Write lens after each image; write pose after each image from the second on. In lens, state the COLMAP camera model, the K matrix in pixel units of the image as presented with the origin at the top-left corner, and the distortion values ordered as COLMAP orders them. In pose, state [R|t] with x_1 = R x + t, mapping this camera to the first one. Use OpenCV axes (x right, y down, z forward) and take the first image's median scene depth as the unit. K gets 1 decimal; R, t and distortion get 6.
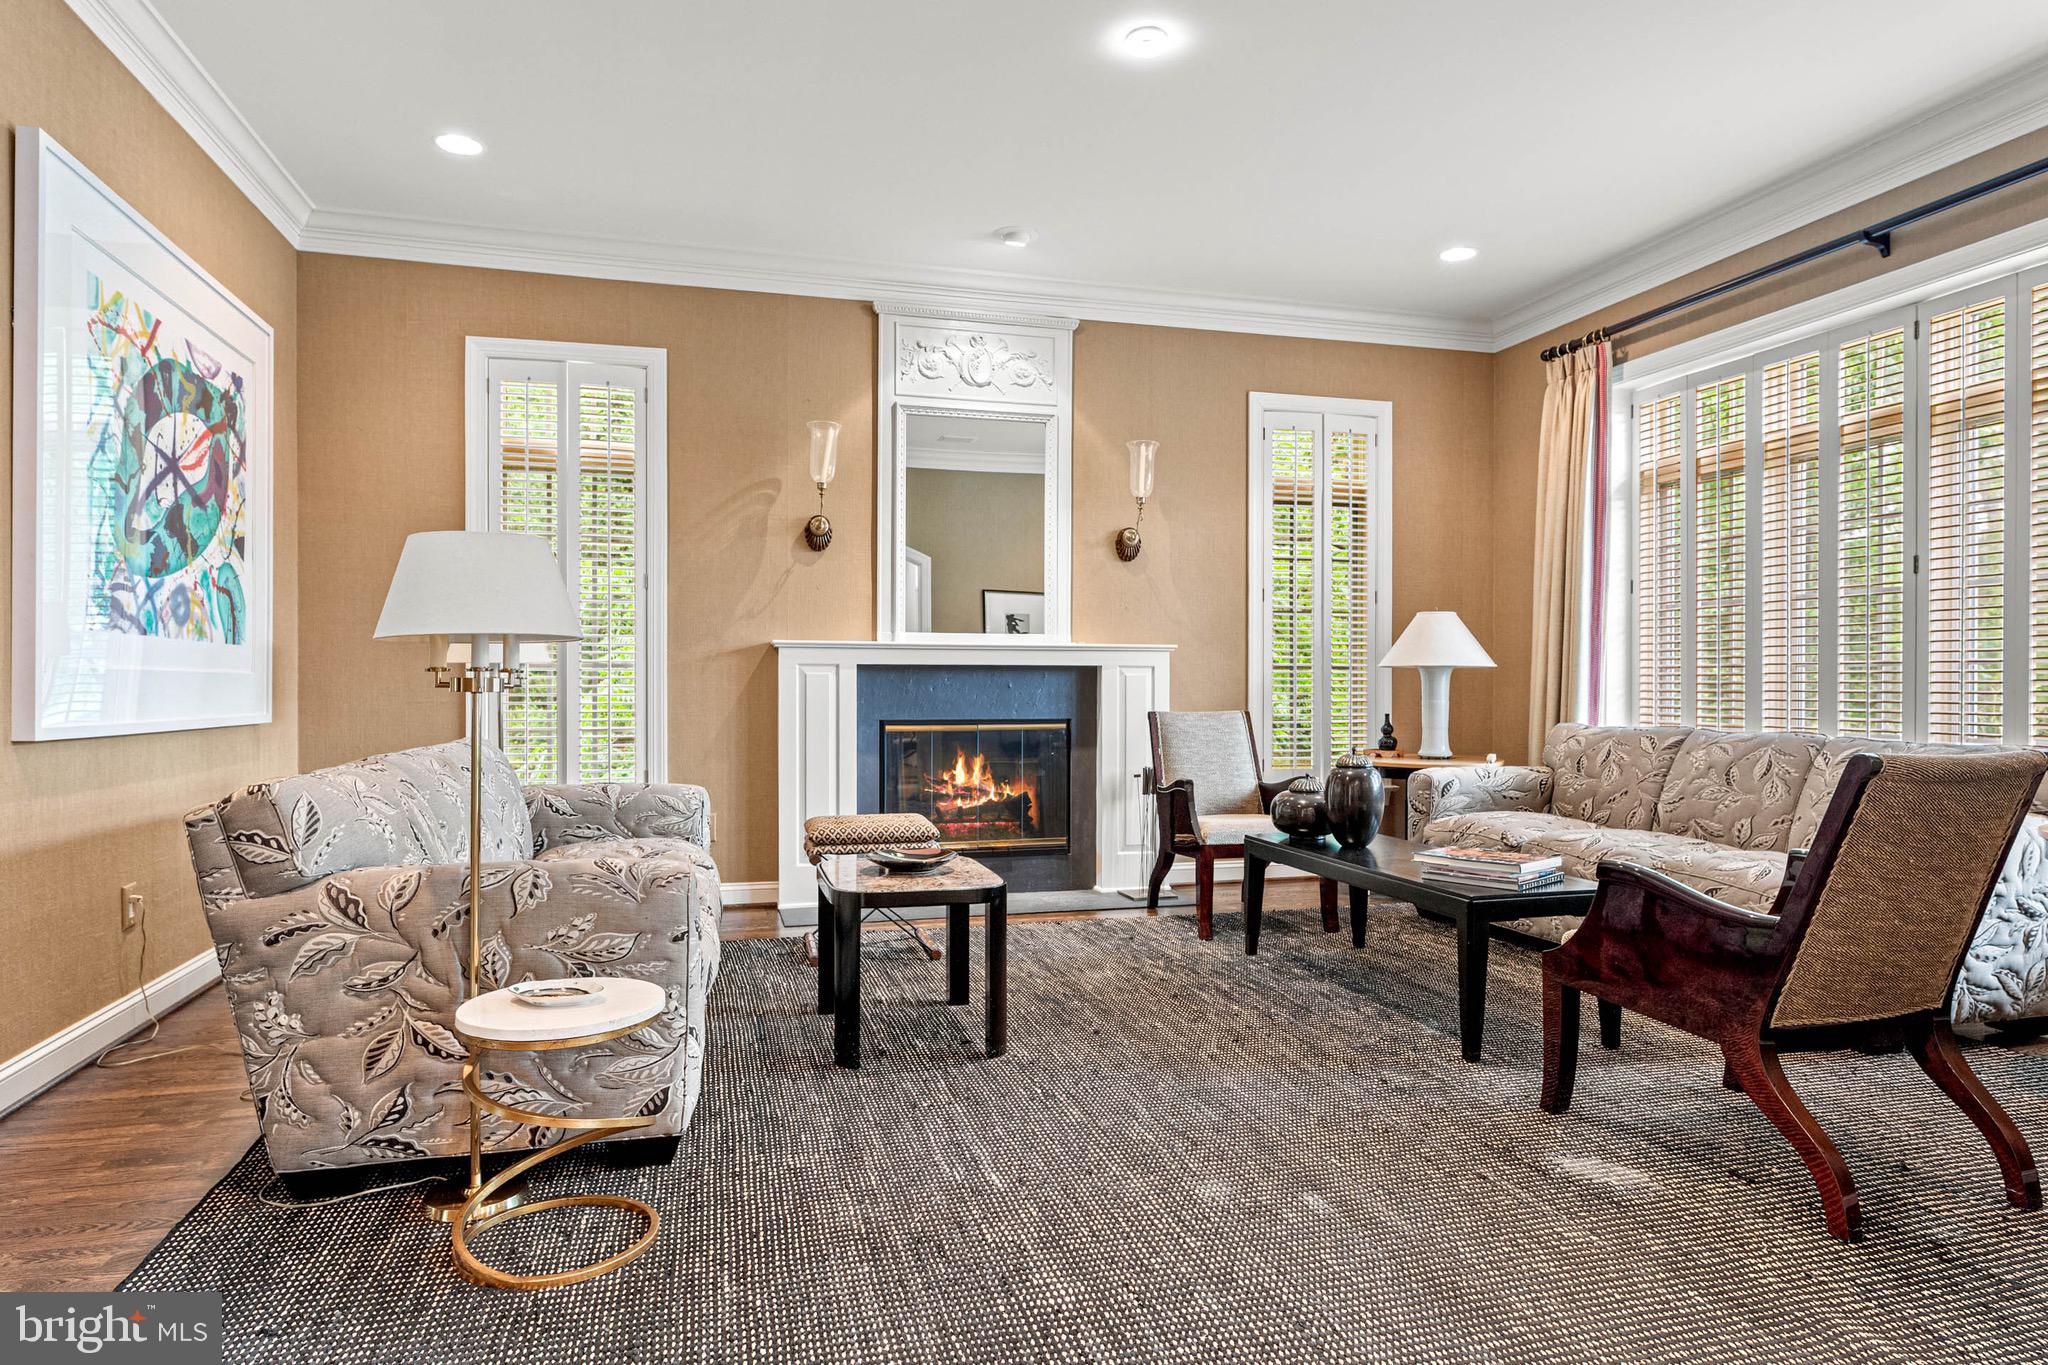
lens RADIAL K [[1181.2, 0, 1010.9], [0, 1181.2, 687.2], [0, 0, 1]] dist [-0.000979, -0.000939]
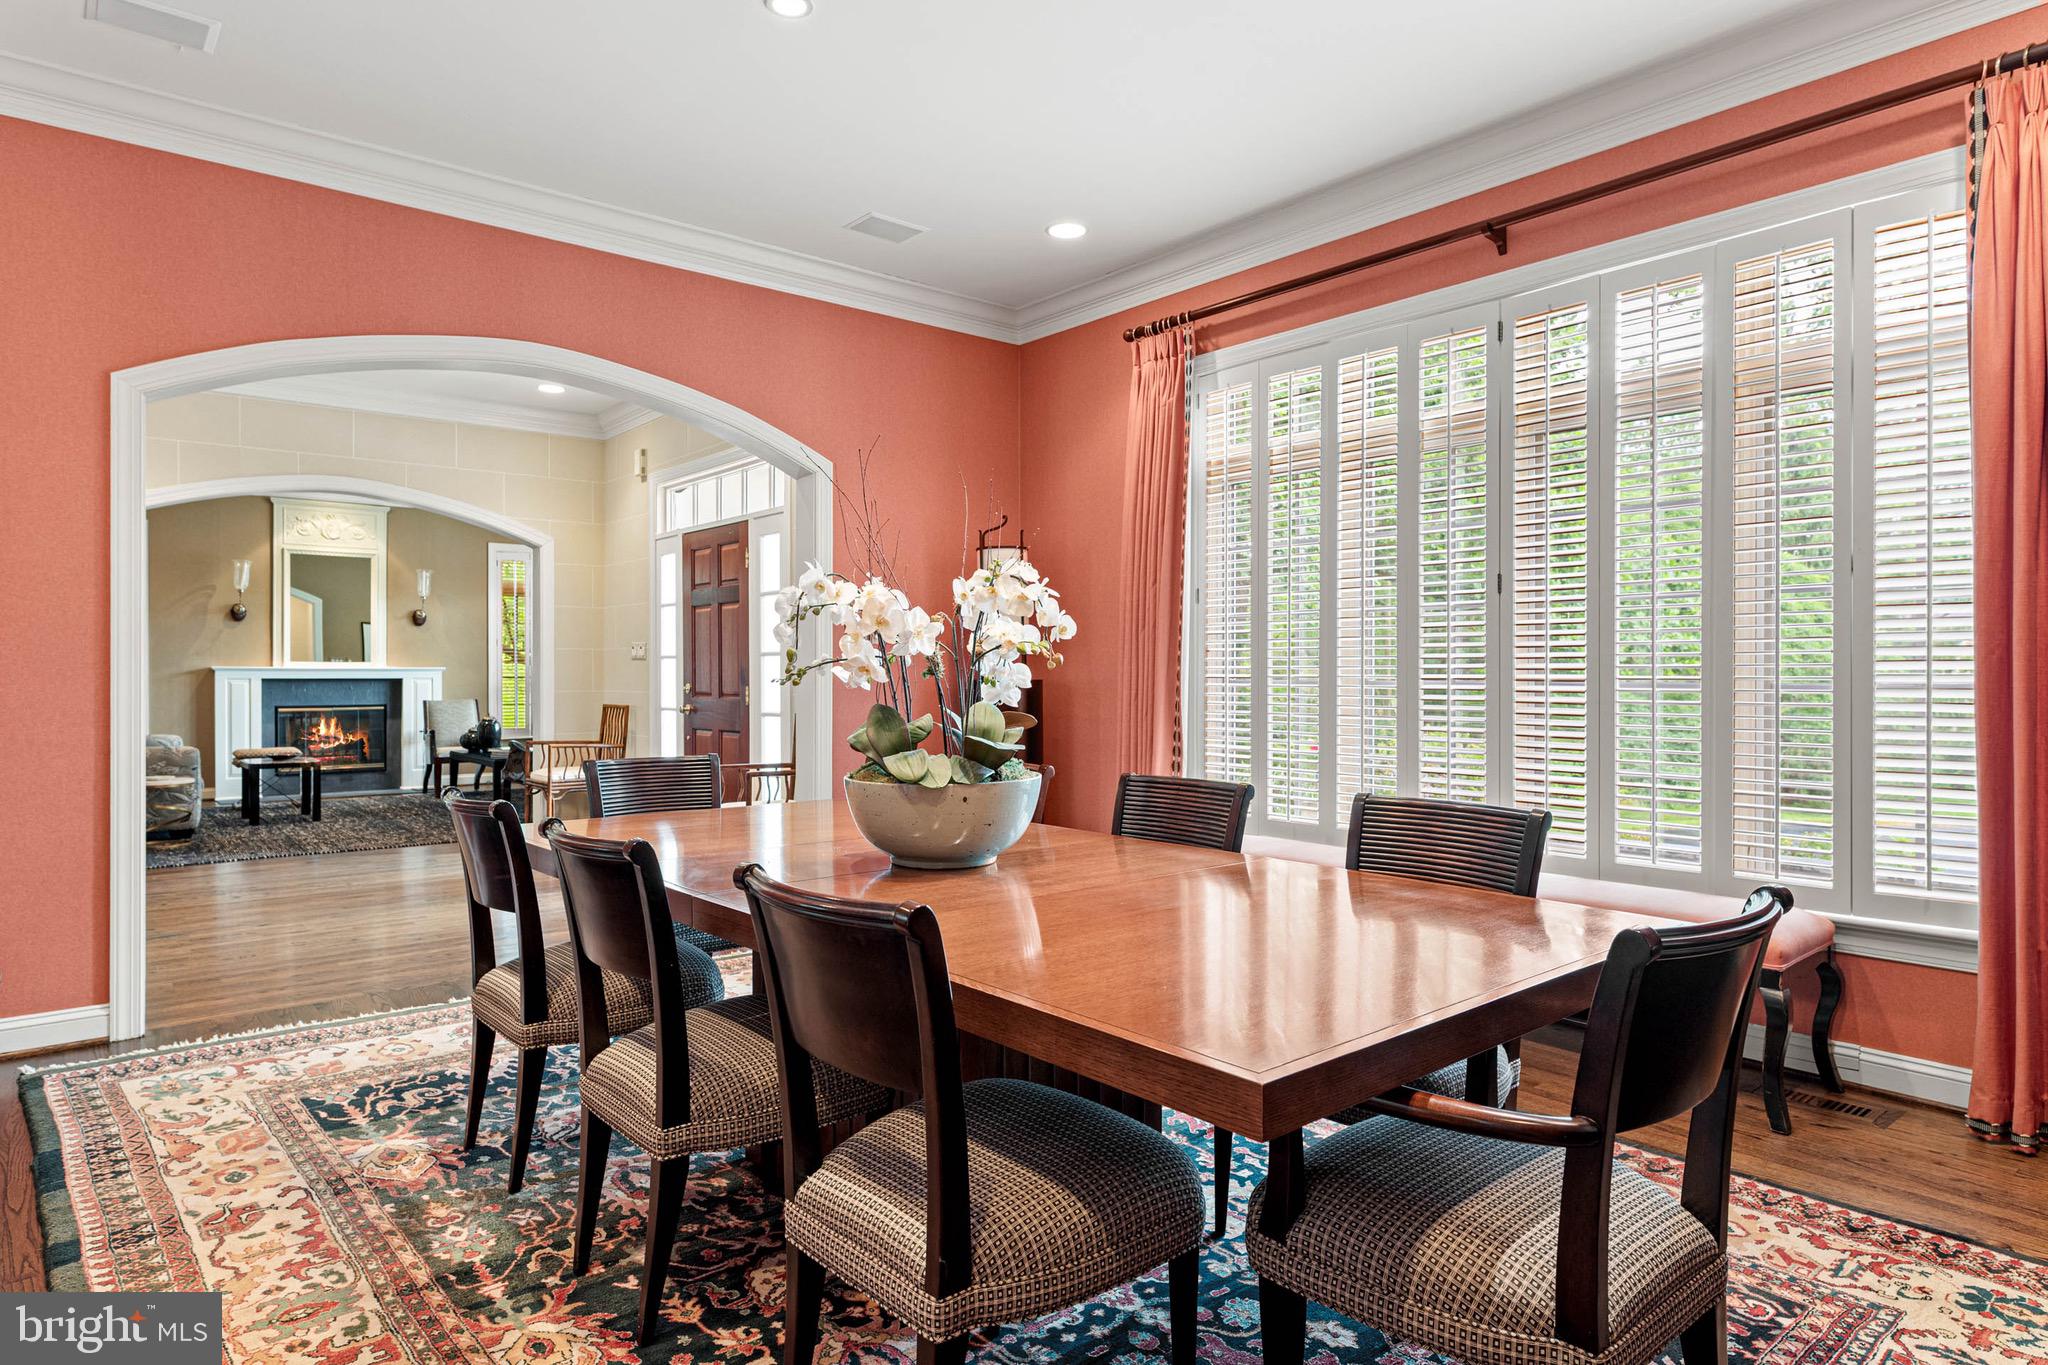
lens RADIAL K [[1181.2, 0, 1020.6], [0, 1181.2, 682.1], [0, 0, 1]] dist [-0.000979, -0.000939]
pose [[0.908058, -0.002616, 0.418836, 0.199326], [0.001639, 0.999995, 0.002692, -0.016024], [-0.418841, -0.001758, 0.908058, -1.350504]]
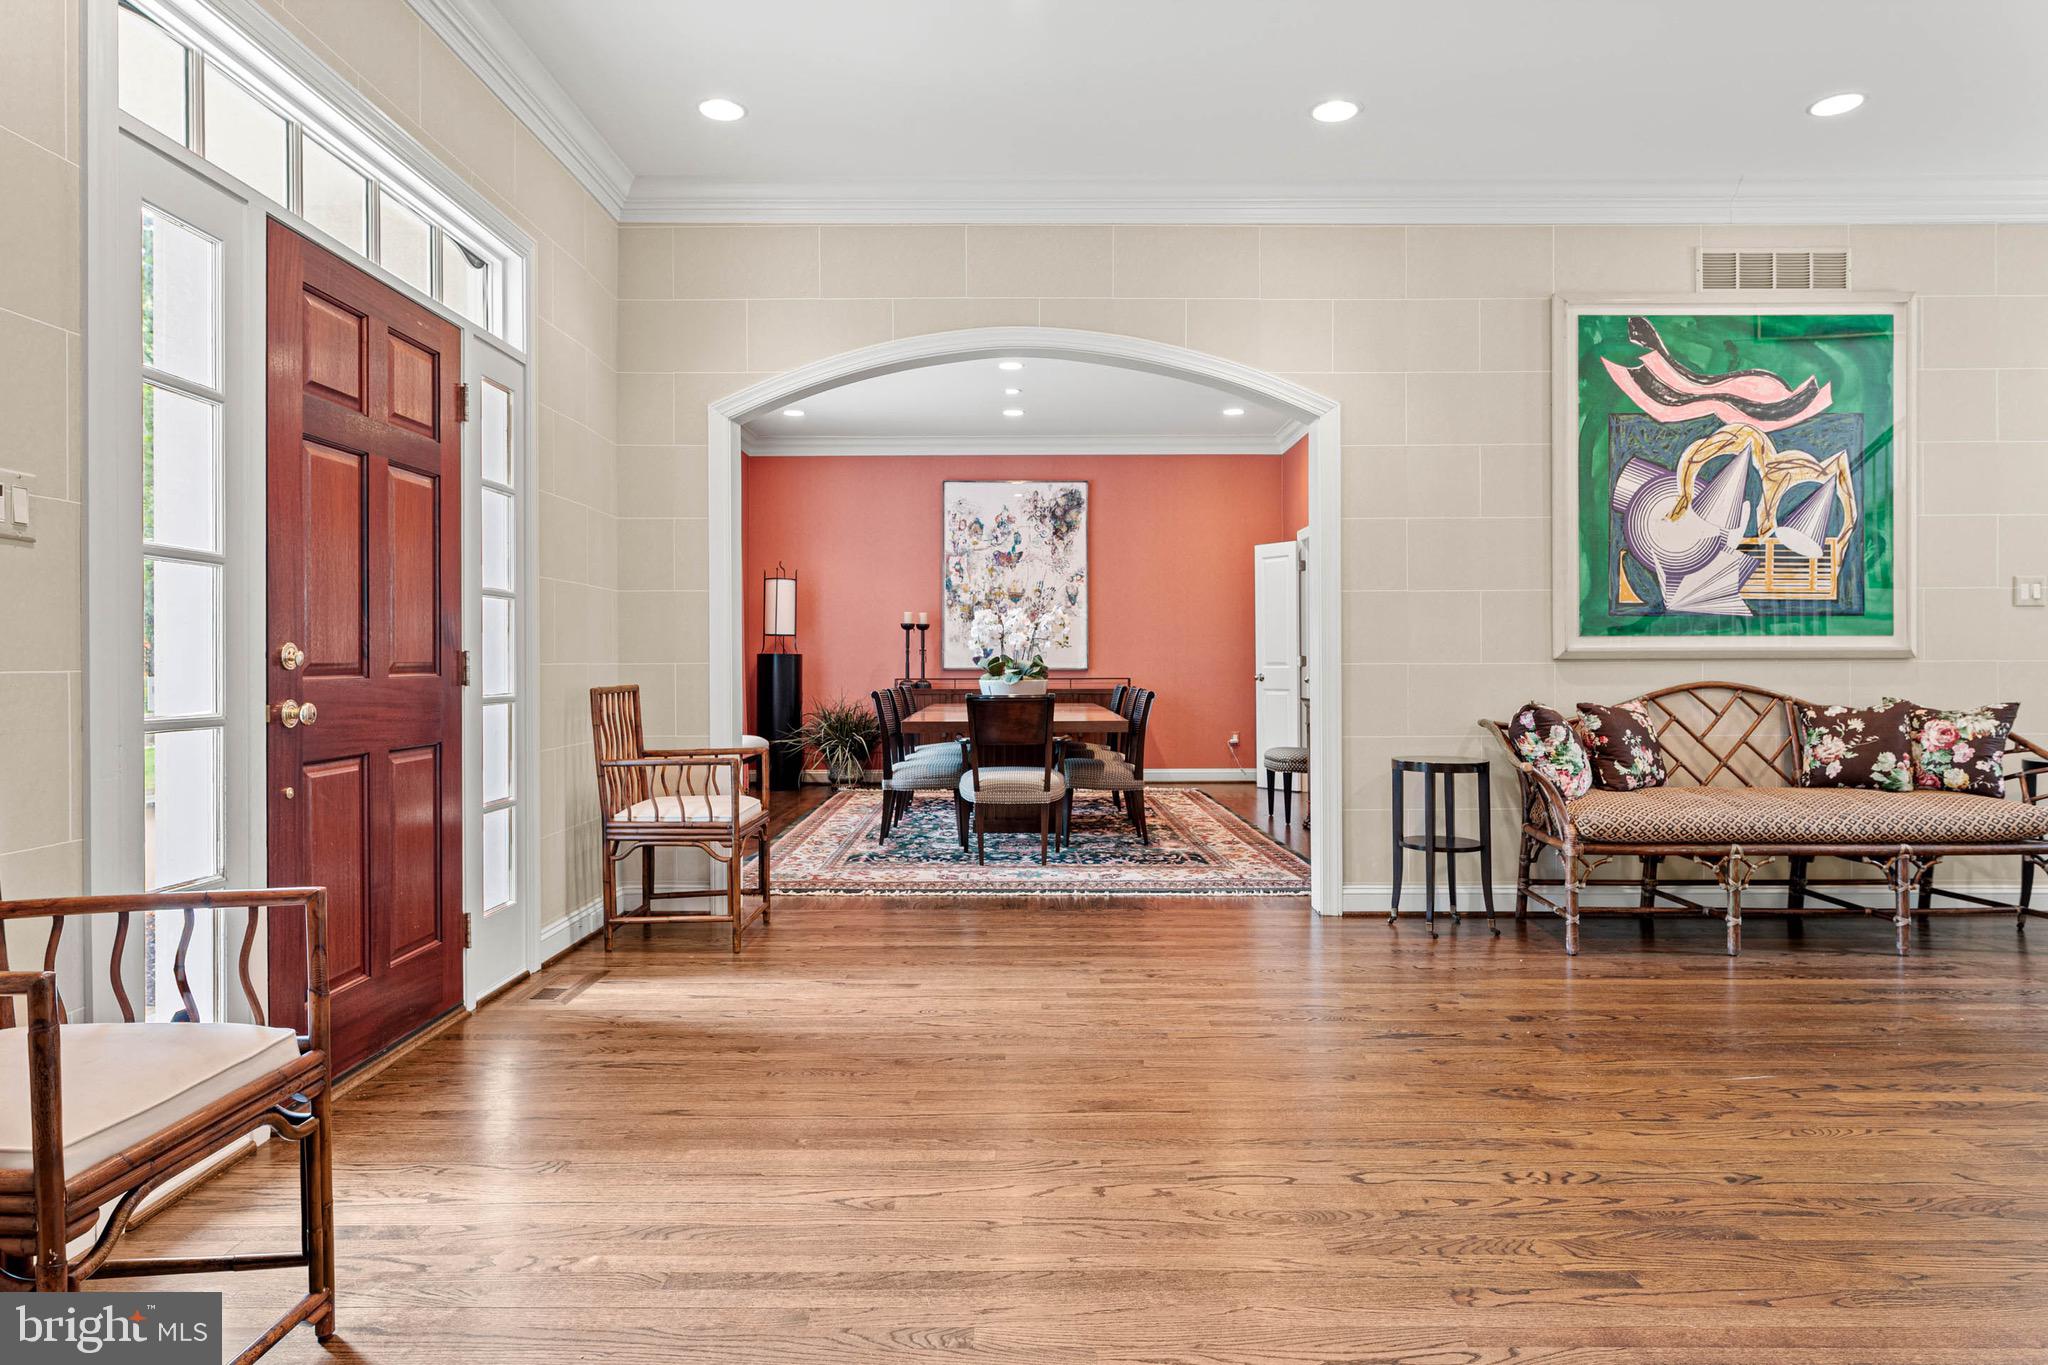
lens RADIAL K [[1181.2, 0, 1021.3], [0, 1181.2, 671.0], [0, 0, 1]] dist [-0.000979, -0.000939]
pose [[-0.963943, -0.000832, 0.266108, -0.000301], [0.002647, 0.999916, 0.012715, -0.005373], [-0.266096, 0.012961, -0.963859, 0.409829]]
